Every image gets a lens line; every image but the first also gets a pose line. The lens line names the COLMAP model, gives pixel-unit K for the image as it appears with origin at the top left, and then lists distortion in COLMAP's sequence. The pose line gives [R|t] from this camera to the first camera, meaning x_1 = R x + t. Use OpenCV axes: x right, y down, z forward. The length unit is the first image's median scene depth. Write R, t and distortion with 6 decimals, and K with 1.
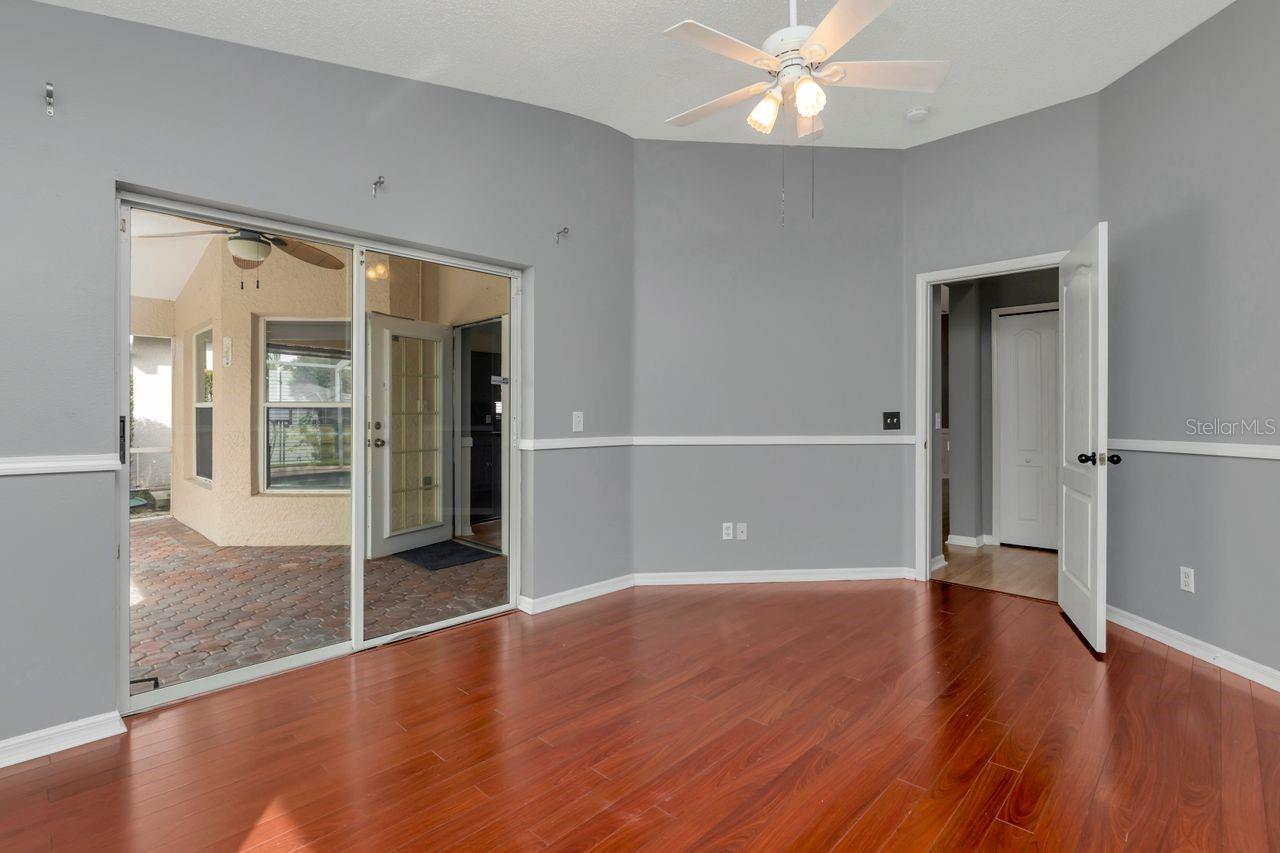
lens RADIAL K [[606.4, 0, 638.4], [0, 606.4, 418.2], [0, 0, 1]] dist [0.001644, 0.001097]
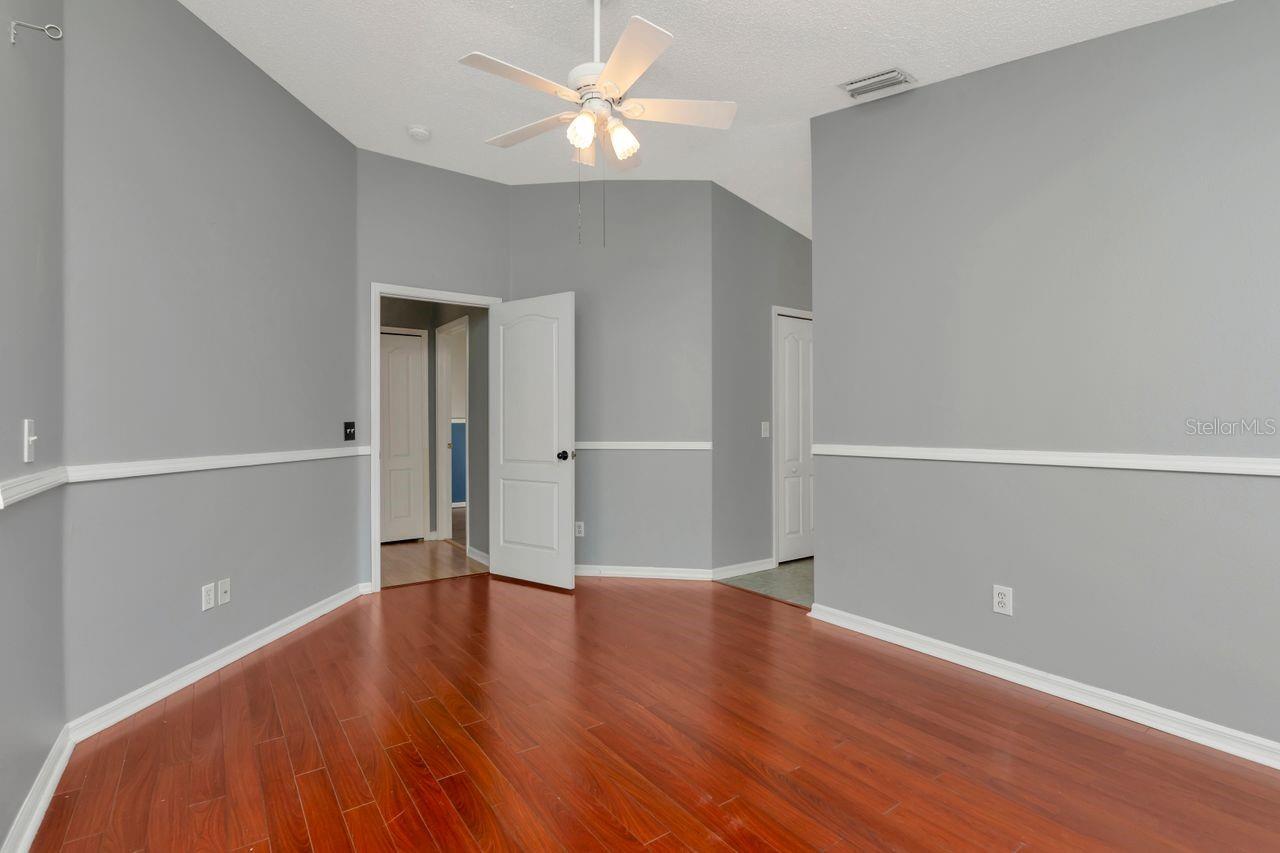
lens RADIAL K [[606.4, 0, 638.4], [0, 606.4, 418.2], [0, 0, 1]] dist [0.001644, 0.001097]
pose [[0.186772, 0.011211, 0.982339, -0.617705], [0.005357, 0.999908, -0.012430, -0.002289], [-0.982389, 0.007584, 0.186695, 0.572984]]
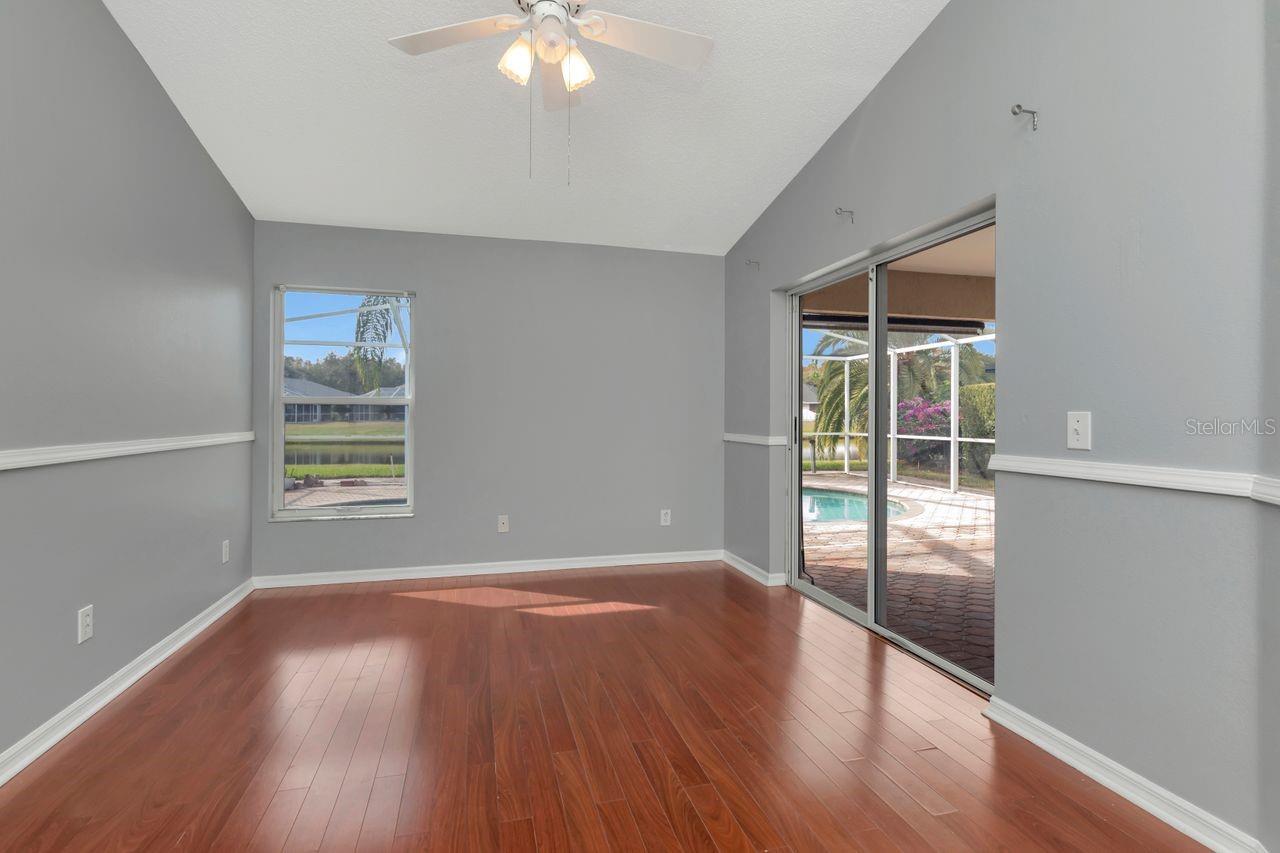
lens RADIAL K [[606.4, 0, 638.4], [0, 606.4, 418.2], [0, 0, 1]] dist [0.001644, 0.001097]
pose [[-0.515816, -0.001298, -0.856698, 0.716597], [-0.007062, 0.999971, 0.002737, -0.003066], [0.856670, 0.007462, -0.515811, 1.213650]]
